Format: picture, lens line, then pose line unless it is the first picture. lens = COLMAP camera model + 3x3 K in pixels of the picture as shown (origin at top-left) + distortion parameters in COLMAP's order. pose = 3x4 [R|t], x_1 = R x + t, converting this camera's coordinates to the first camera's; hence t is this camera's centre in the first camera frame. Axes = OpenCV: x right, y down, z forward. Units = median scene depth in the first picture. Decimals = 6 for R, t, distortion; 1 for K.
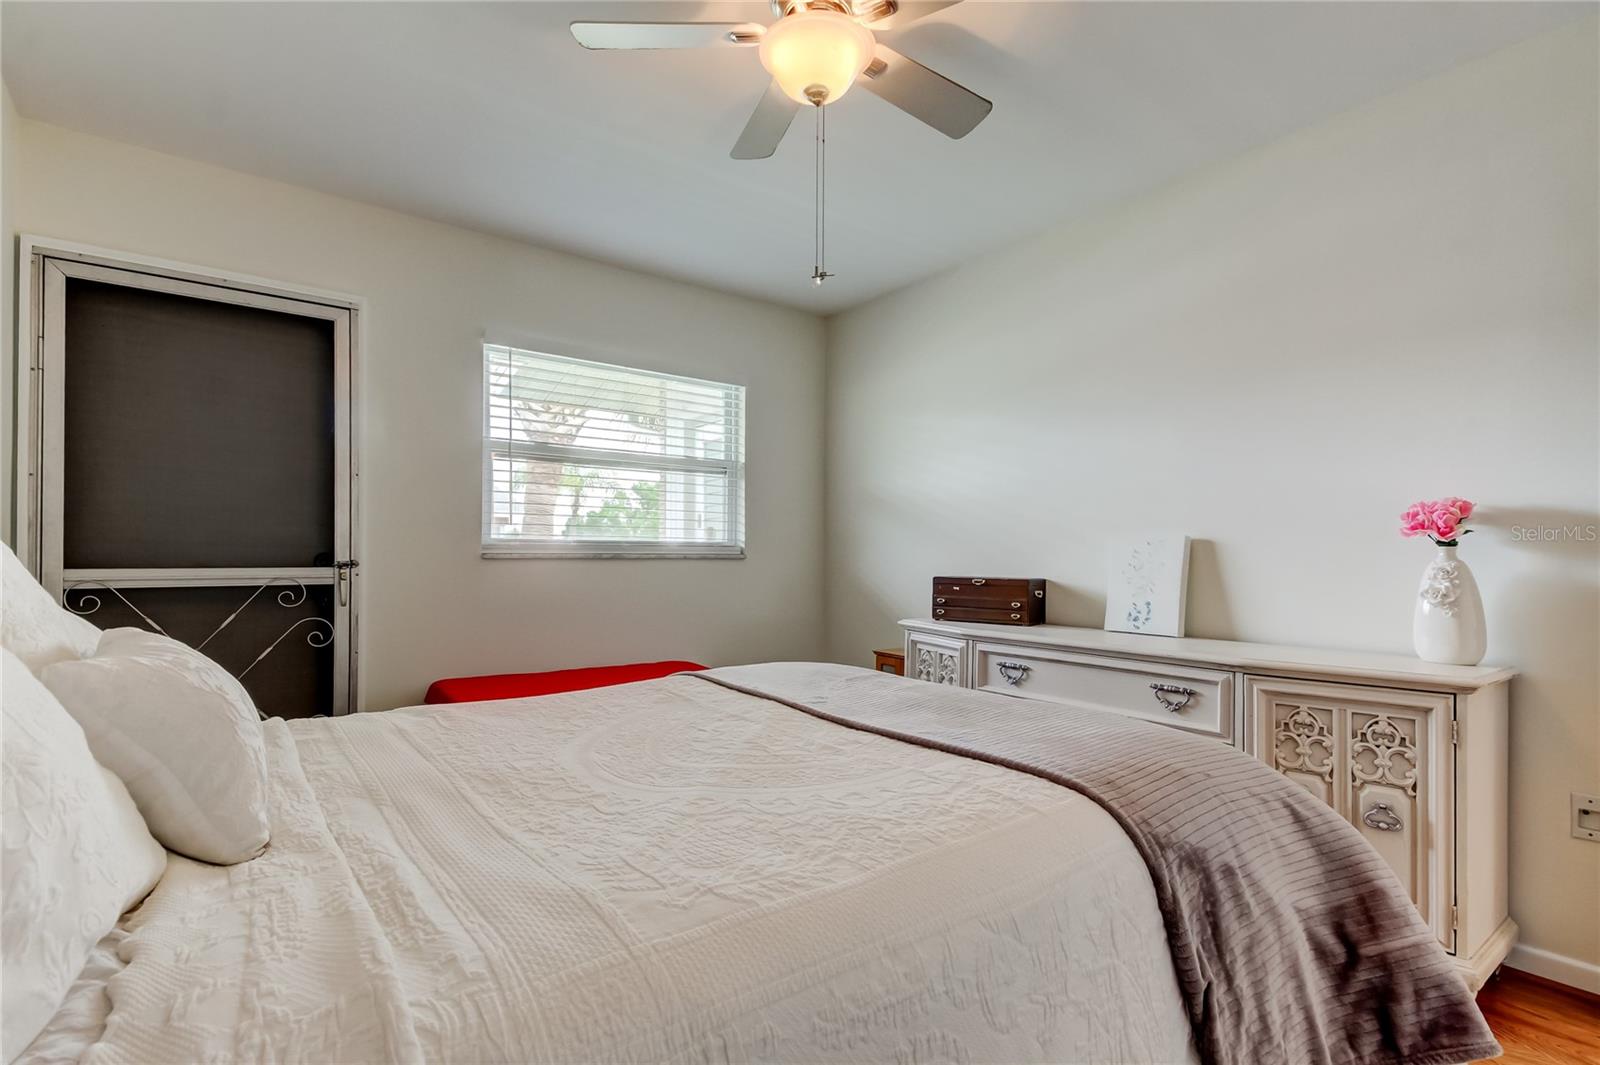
lens RADIAL K [[752.7, 0, 806.7], [0, 752.7, 546.7], [0, 0, 1]] dist [-0.002013, -0.000528]
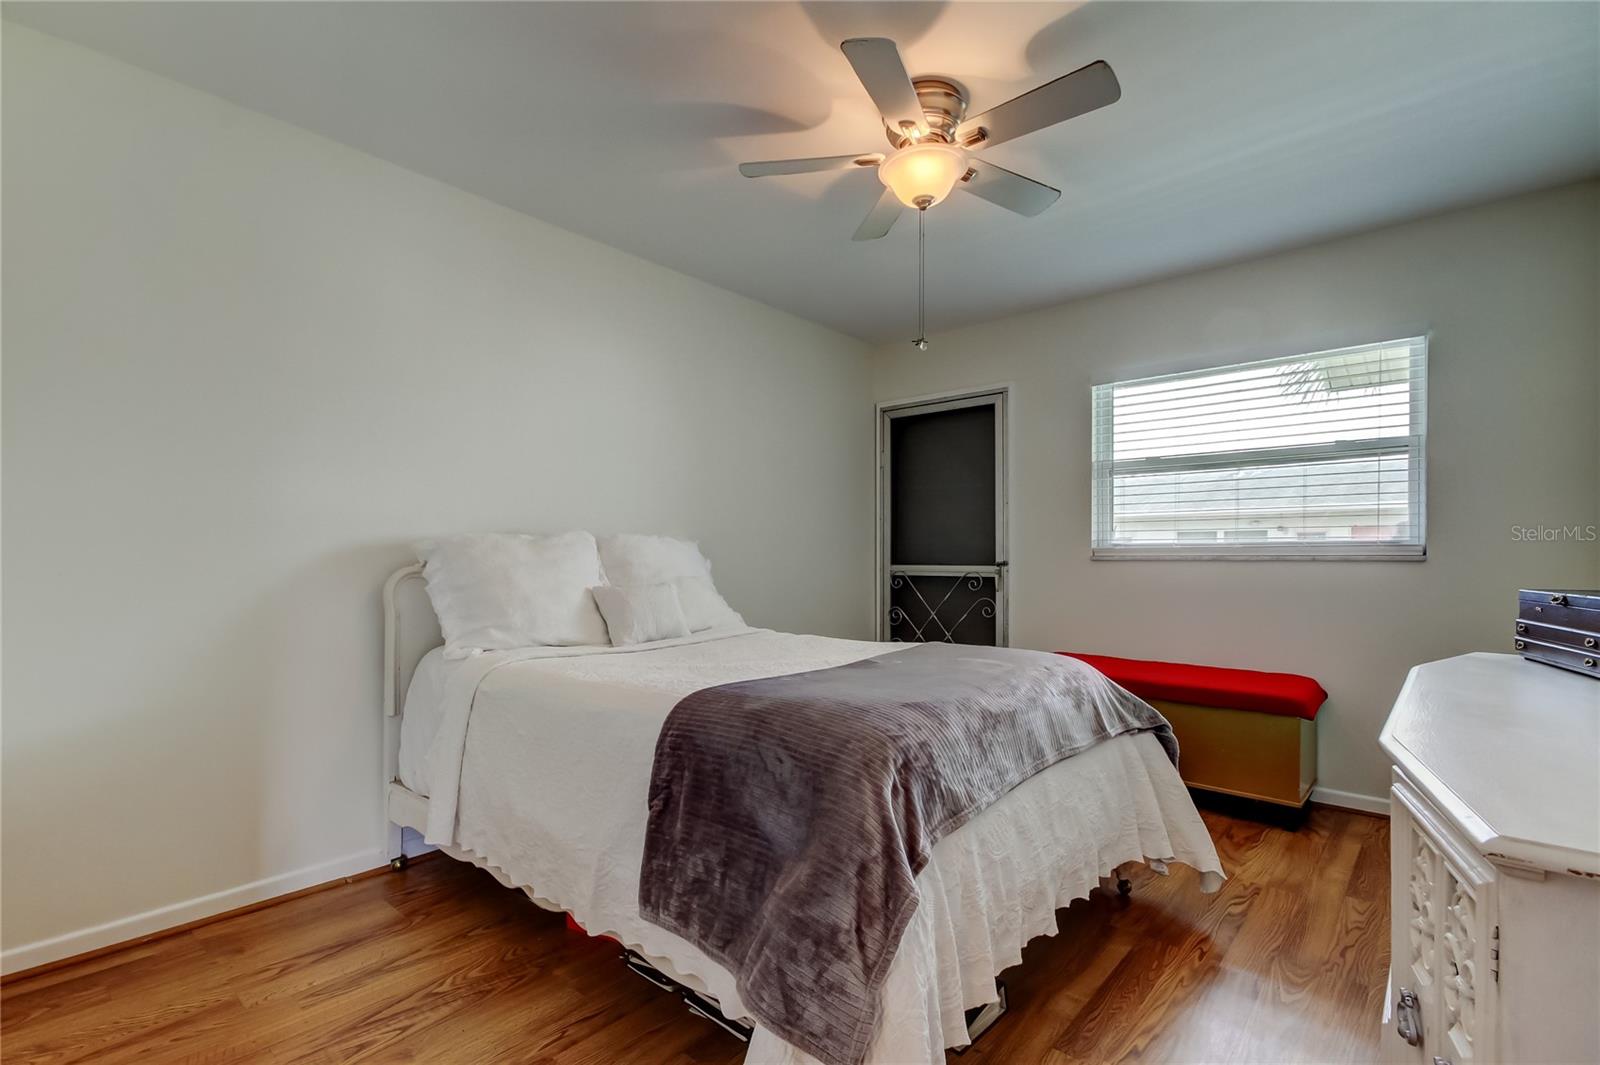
lens RADIAL K [[752.7, 0, 806.7], [0, 752.7, 546.7], [0, 0, 1]] dist [-0.002013, -0.000528]
pose [[0.175716, -0.018227, -0.984272, 0.799175], [0.009943, 0.999810, -0.016739, 0.010851], [0.984391, -0.006846, 0.175863, 0.360875]]
